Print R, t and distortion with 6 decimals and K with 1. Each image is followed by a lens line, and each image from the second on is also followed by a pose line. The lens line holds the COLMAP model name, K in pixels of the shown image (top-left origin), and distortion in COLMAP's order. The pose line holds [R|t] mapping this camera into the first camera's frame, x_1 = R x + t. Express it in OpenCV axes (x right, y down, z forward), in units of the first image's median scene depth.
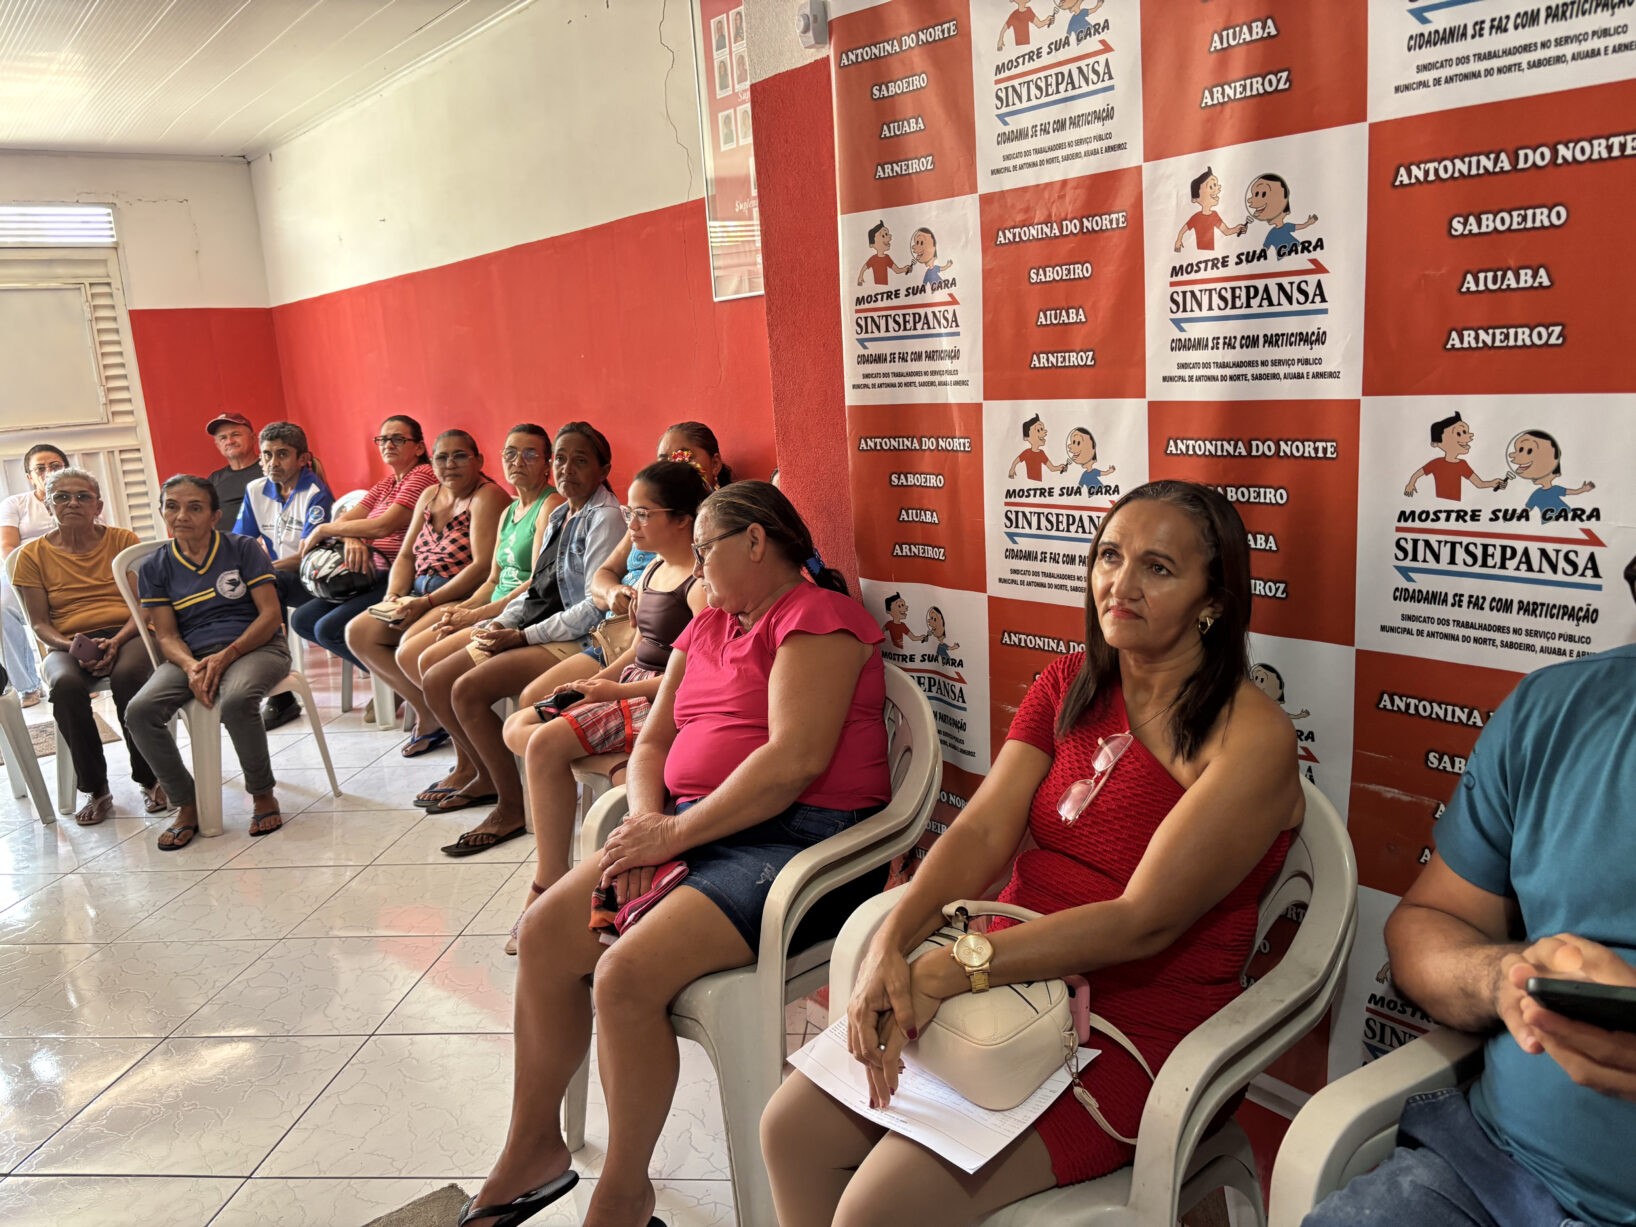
lens RADIAL K [[1240.7, 0, 841.4], [0, 1240.7, 606.5], [0, 0, 1]] dist [0.008702, 0.002885]
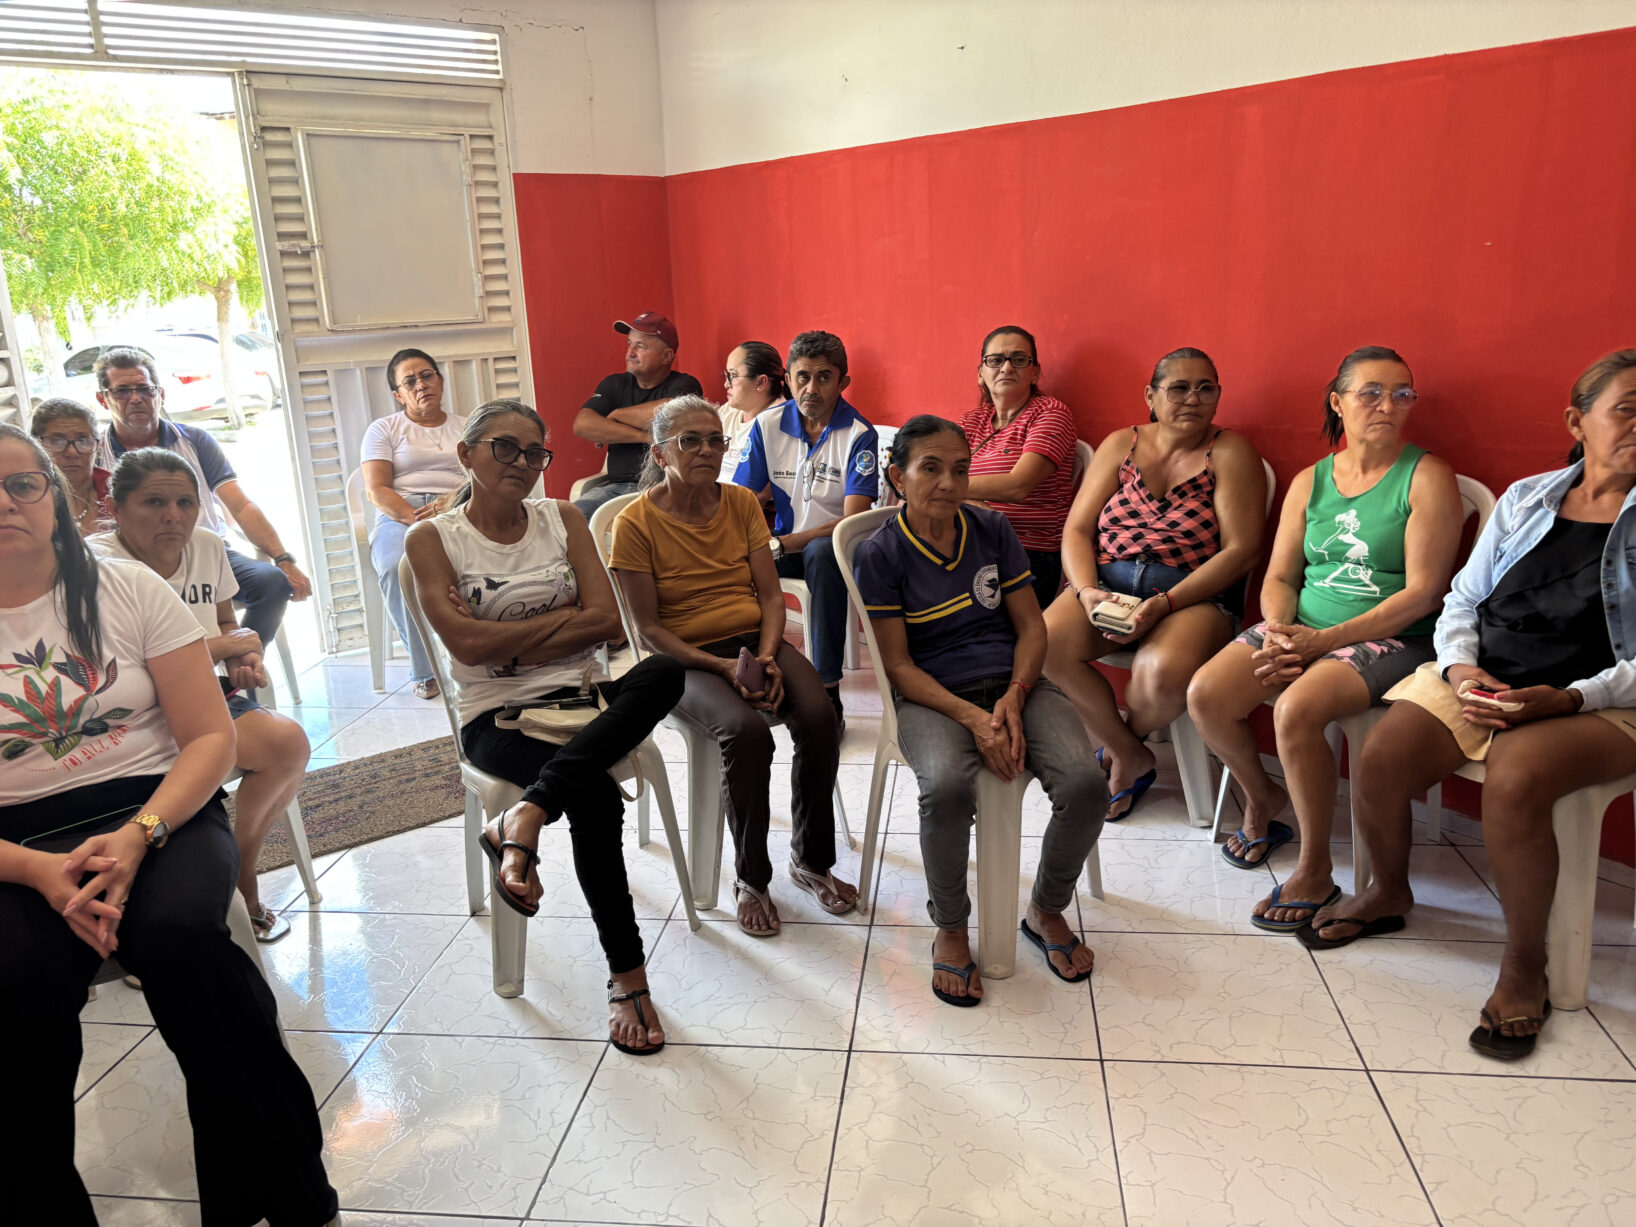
lens RADIAL K [[1234.5, 0, 856.6], [0, 1234.5, 614.3], [0, 0, 1]] dist [0.029855, 0.002559]
pose [[0.999526, 0.029805, -0.007661, -0.488284], [-0.029134, 0.996653, 0.076375, -0.044207], [0.009912, -0.076116, 0.997050, 0.305937]]
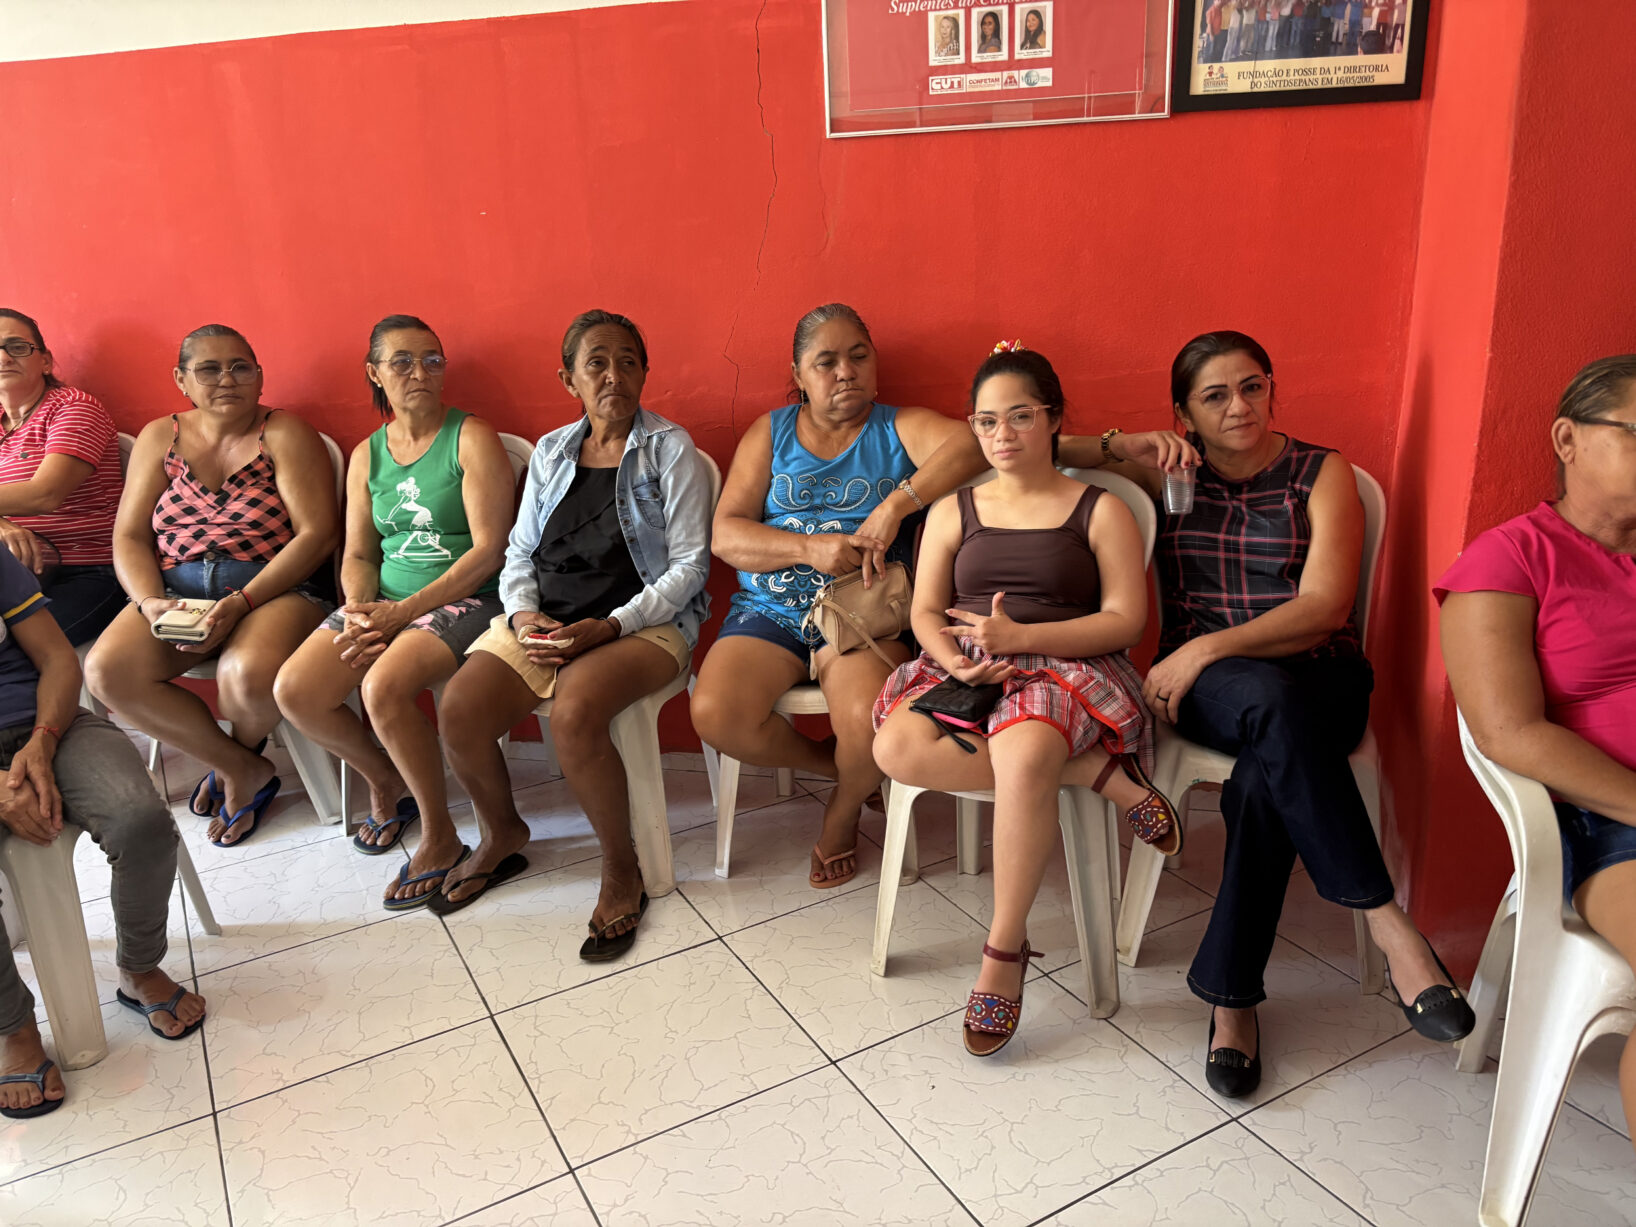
lens RADIAL K [[1240.7, 0, 841.4], [0, 1240.7, 606.5], [0, 0, 1]] dist [0.008702, 0.002885]
pose [[0.817760, -0.151251, 0.555331, -0.427101], [0.102371, 0.987691, 0.118261, -0.044282], [-0.566382, -0.039860, 0.823178, 0.291517]]
